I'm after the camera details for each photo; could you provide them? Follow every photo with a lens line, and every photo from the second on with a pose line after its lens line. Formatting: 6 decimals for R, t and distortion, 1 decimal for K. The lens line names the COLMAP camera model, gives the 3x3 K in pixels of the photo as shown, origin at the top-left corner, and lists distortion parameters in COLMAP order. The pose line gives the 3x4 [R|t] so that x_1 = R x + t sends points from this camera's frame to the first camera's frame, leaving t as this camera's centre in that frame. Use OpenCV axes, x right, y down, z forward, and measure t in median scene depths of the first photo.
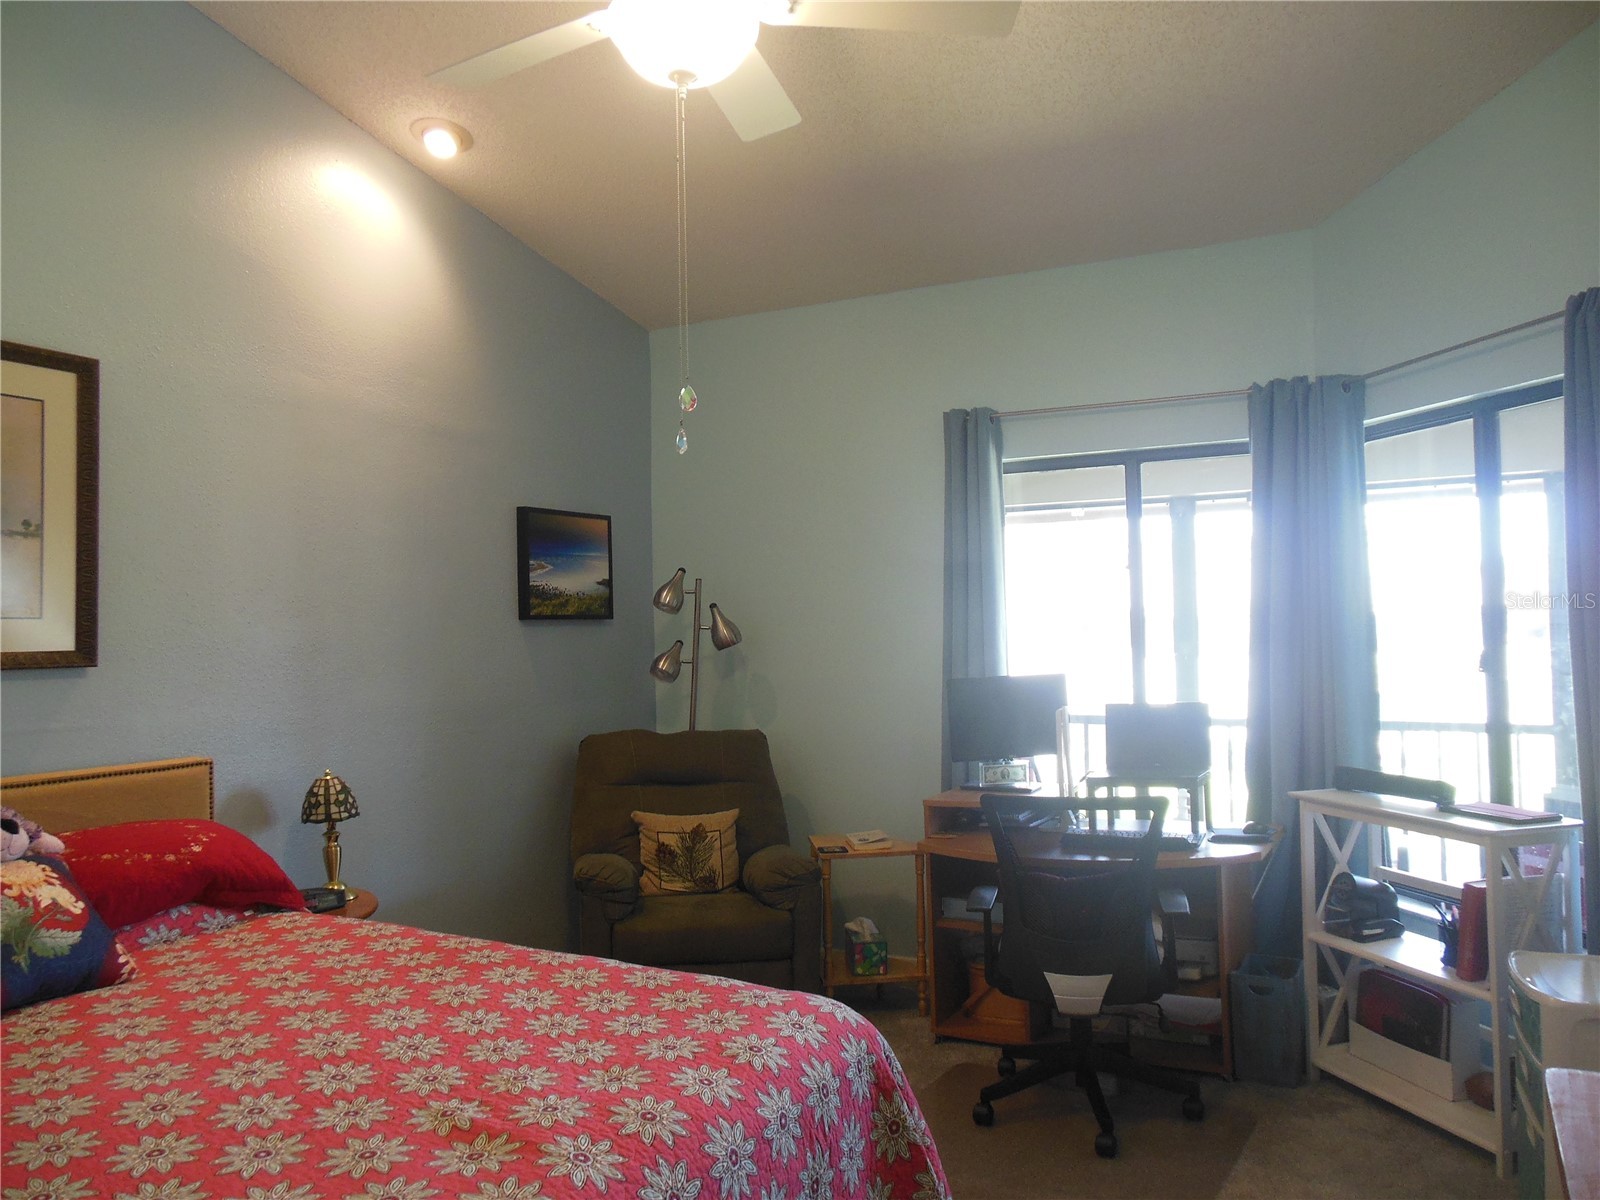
lens RADIAL K [[1193.3, 0, 778.7], [0, 1193.3, 596.1], [0, 0, 1]] dist [0.000083, -0.000917]
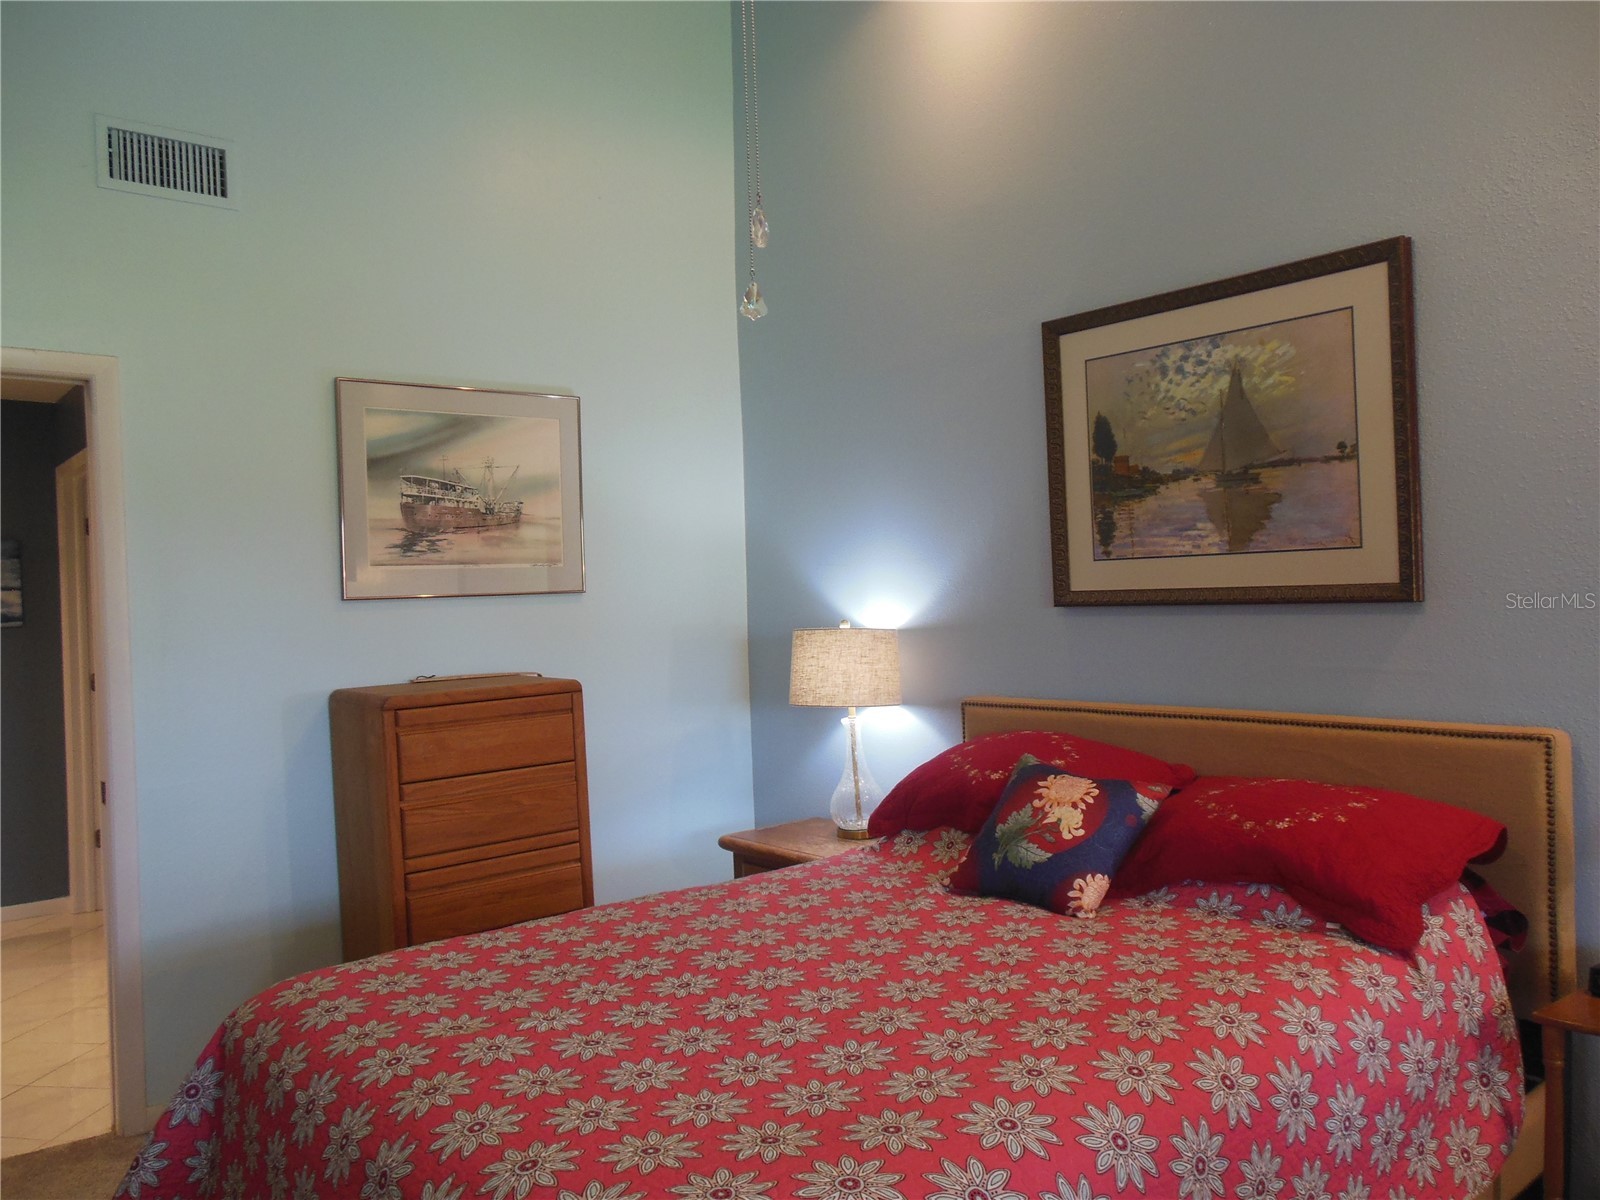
lens RADIAL K [[1193.3, 0, 778.7], [0, 1193.3, 596.1], [0, 0, 1]] dist [0.000083, -0.000917]
pose [[-0.355455, 0.038296, -0.933909, 0.392811], [0.071110, 0.997373, 0.013834, 0.011354], [0.931985, -0.061493, -0.357244, 0.909460]]
